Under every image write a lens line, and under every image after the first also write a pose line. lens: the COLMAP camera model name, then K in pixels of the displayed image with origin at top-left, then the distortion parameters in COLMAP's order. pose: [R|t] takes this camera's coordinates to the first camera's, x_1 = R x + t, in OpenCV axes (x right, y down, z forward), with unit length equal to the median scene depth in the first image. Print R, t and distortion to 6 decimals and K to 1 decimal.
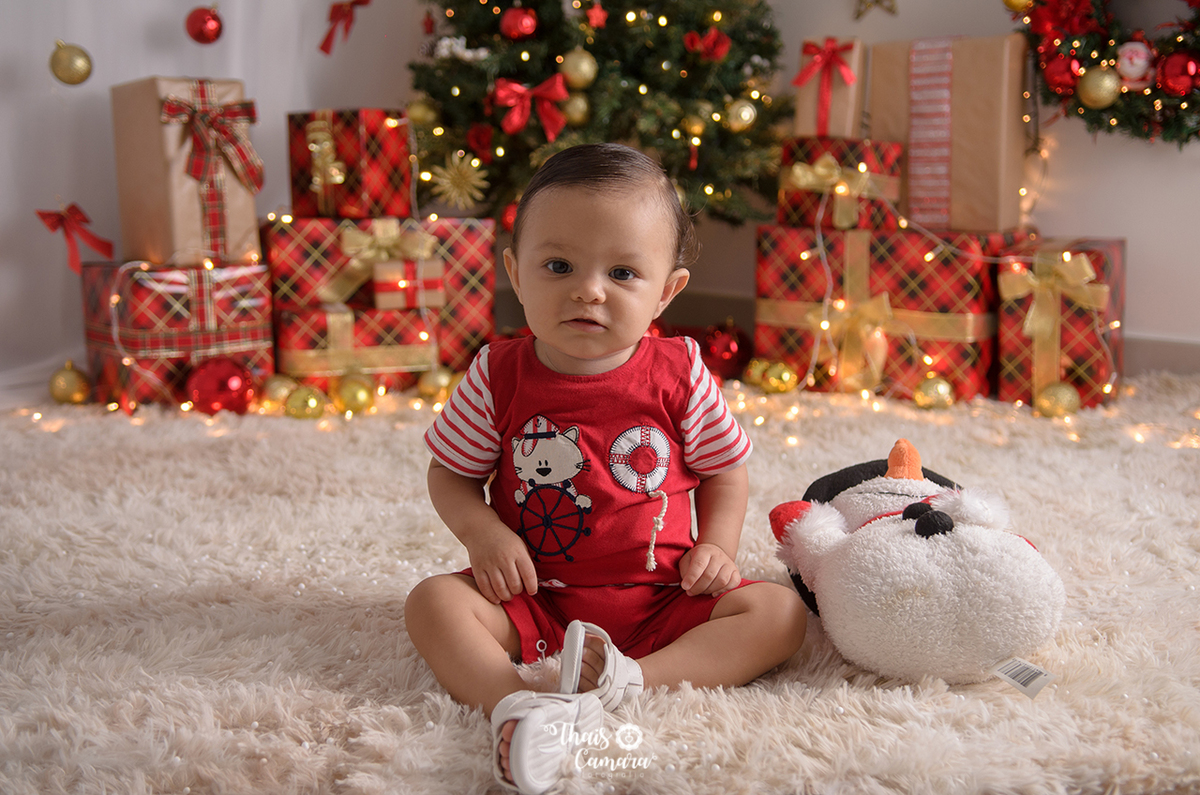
lens RADIAL K [[1514.4, 0, 592.5], [0, 1514.4, 402.9], [0, 0, 1]] dist [0.079639, 0.000000]
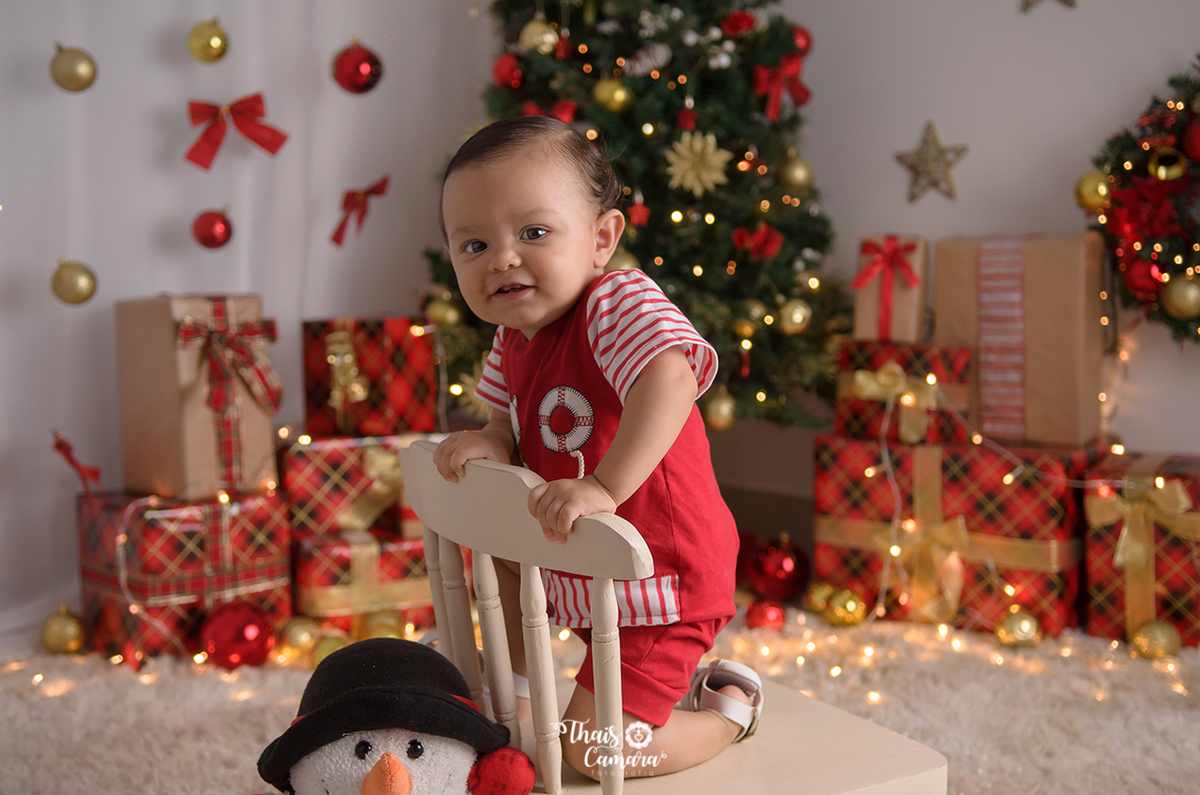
lens RADIAL K [[1762.2, 0, 590.3], [0, 1762.2, 386.7], [0, 0, 1]] dist [0.120722, 0.000000]
pose [[0.999483, -0.008930, 0.030883, -0.062775], [0.010799, 0.998085, -0.060913, -0.086976], [-0.030280, 0.061215, 0.997665, -0.065365]]
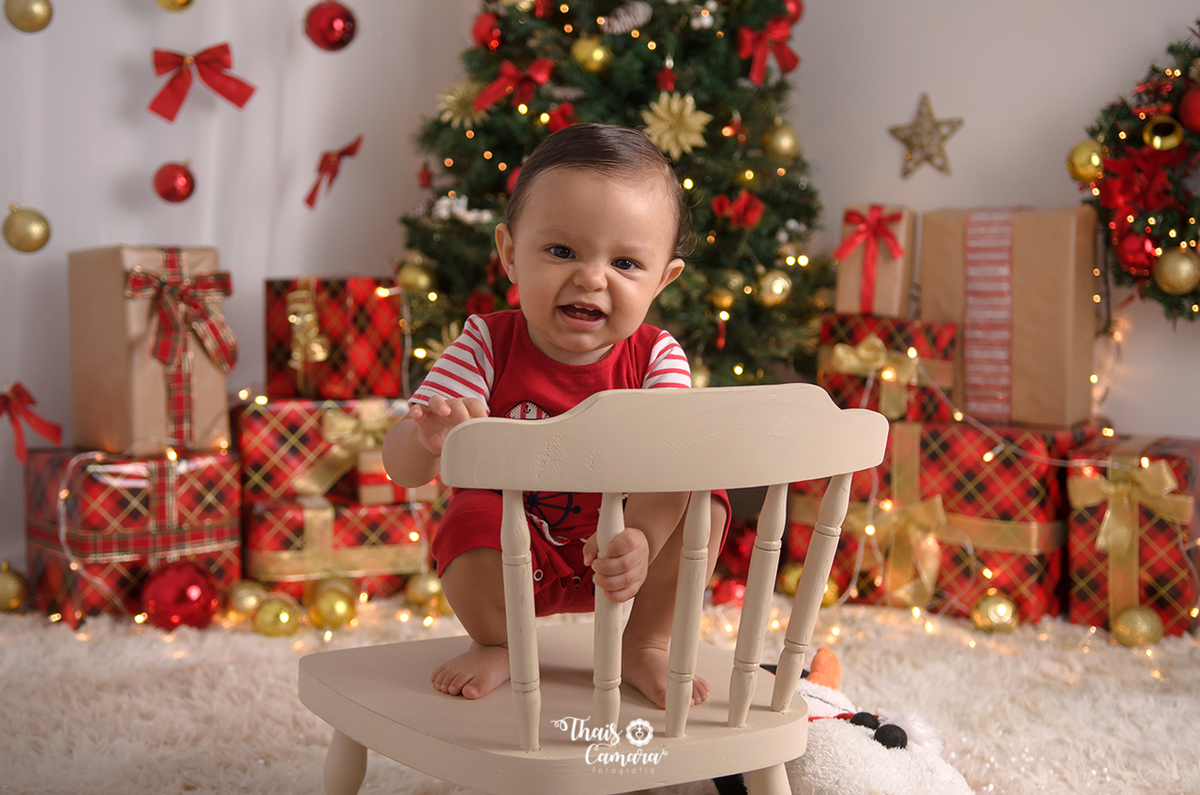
lens RADIAL K [[1762.2, 0, 597.6], [0, 1762.2, 394.9], [0, 0, 1]] dist [0.120722, 0.000000]
pose [[0.999877, 0.015019, 0.004600, -0.010544], [-0.014635, 0.997116, -0.074464, -0.050640], [-0.005705, 0.074388, 0.997213, -0.027216]]
